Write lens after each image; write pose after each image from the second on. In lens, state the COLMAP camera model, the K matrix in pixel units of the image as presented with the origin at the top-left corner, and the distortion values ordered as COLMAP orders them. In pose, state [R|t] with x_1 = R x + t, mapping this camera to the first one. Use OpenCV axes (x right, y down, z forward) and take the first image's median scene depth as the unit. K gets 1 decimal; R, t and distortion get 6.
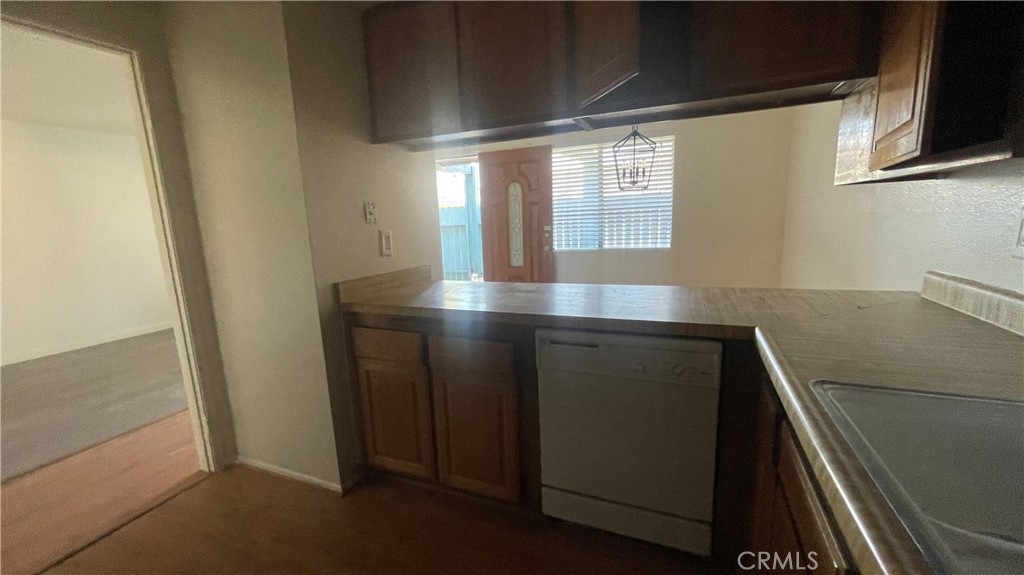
lens RADIAL K [[416.5, 0, 507.6], [0, 416.5, 291.8], [0, 0, 1]] dist [-0.001014, 0.005088]
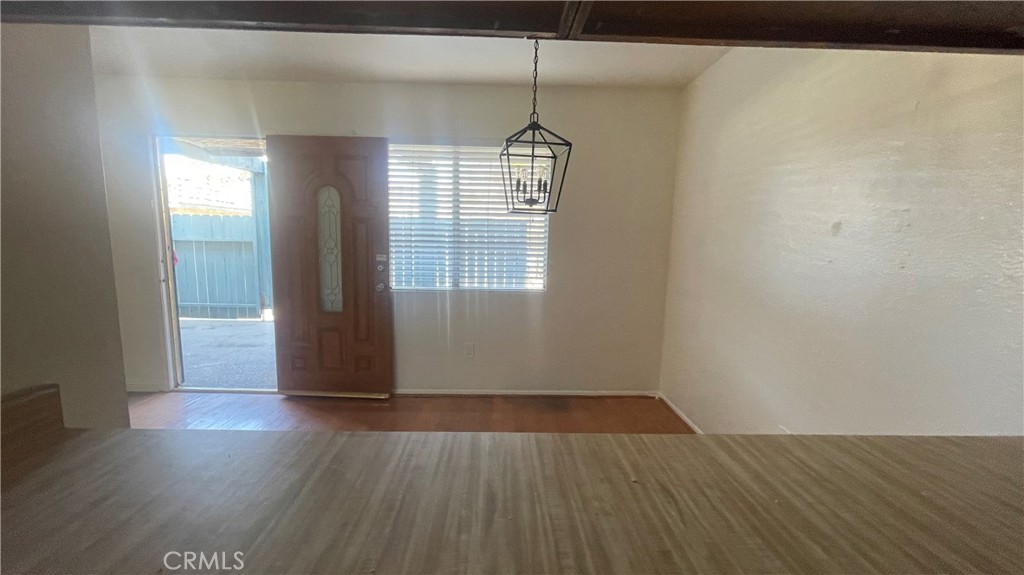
lens RADIAL K [[416.5, 0, 507.6], [0, 416.5, 291.8], [0, 0, 1]] dist [-0.001014, 0.005088]
pose [[0.908581, 0.006988, 0.417649, -0.000817], [0.013234, 0.998877, -0.045502, -0.062615], [-0.417498, 0.046870, 0.907468, 0.294958]]
